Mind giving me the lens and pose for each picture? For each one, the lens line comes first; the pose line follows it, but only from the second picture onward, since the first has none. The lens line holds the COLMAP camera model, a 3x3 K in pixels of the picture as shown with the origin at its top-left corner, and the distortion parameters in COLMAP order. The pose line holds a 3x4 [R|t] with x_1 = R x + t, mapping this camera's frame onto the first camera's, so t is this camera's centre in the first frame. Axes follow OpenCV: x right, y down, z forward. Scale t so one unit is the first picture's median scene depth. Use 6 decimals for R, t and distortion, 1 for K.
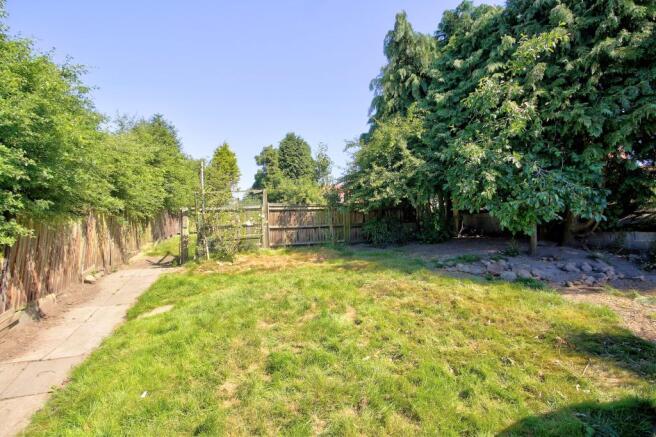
lens RADIAL K [[312.9, 0, 332.5], [0, 312.9, 218.6], [0, 0, 1]] dist [-0.000186, 0.000169]
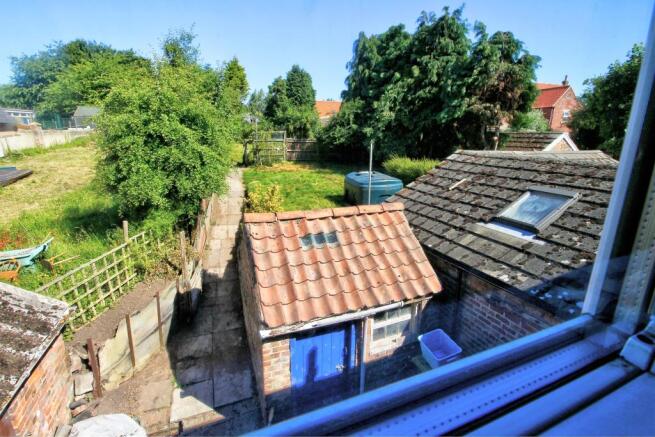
lens RADIAL K [[312.4, 0, 329.2], [0, 312.4, 215.8], [0, 0, 1]] dist [-0.000186, 0.000169]
pose [[0.998453, 0.055602, -0.000002, 0.084524], [-0.053463, 0.960044, 0.274694, -0.126295], [0.015275, -0.274269, 0.961532, -0.960099]]
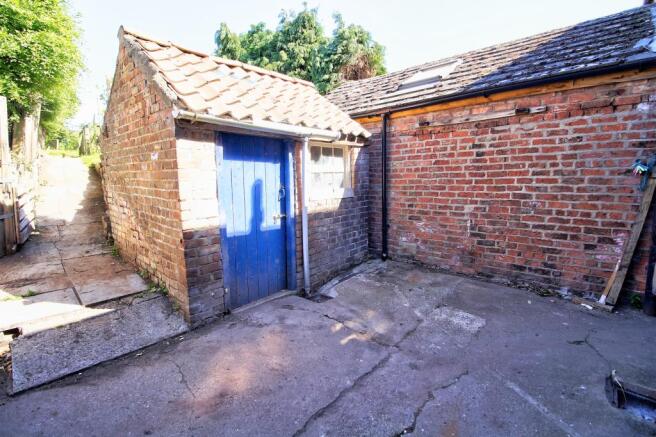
lens RADIAL K [[312.9, 0, 328.8], [0, 312.9, 218.1], [0, 0, 1]] dist [-0.000186, 0.000169]
pose [[0.911758, -0.015792, 0.410424, 0.016216], [-0.041803, 0.990504, 0.130978, 0.170407], [-0.408595, -0.136577, 0.902439, -0.933076]]
